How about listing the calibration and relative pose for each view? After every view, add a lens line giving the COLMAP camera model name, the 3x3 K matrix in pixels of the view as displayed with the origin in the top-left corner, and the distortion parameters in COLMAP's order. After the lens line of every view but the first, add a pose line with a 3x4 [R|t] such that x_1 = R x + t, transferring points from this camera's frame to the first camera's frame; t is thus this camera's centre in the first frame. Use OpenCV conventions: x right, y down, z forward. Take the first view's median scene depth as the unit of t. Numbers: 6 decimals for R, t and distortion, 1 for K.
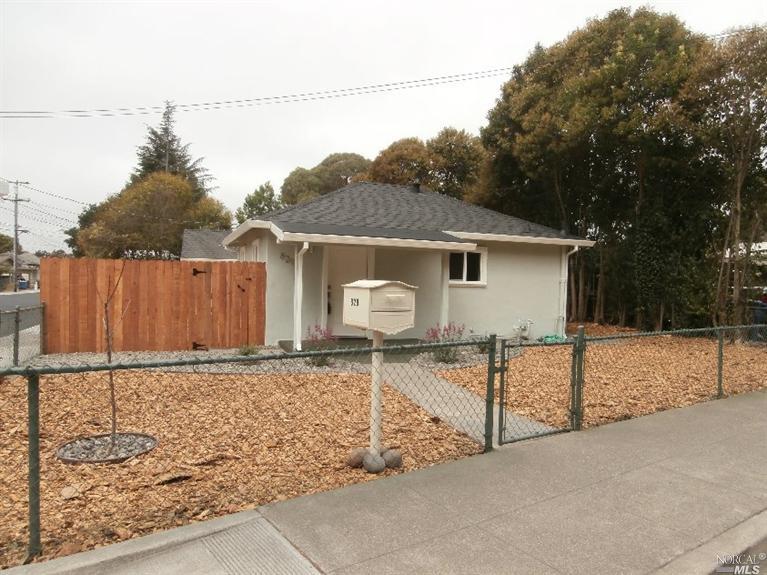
lens RADIAL K [[512.4, 0, 383.6], [0, 512.4, 304.1], [0, 0, 1]] dist [-0.014965, 0.003772]
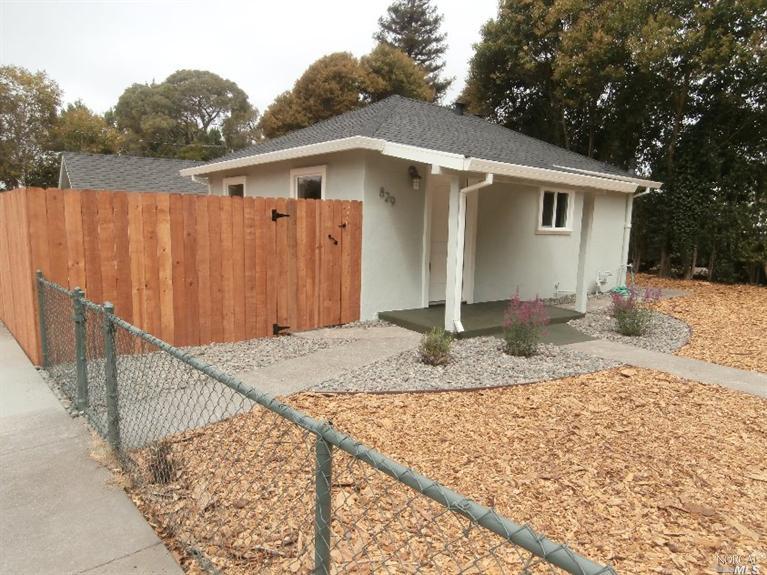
lens RADIAL K [[512.4, 0, 383.6], [0, 512.4, 304.1], [0, 0, 1]] dist [-0.014965, 0.003772]
pose [[0.958733, -0.039907, 0.281493, -0.401213], [0.005046, 0.992332, 0.123495, -0.029461], [-0.284263, -0.116978, 0.951583, 0.322583]]
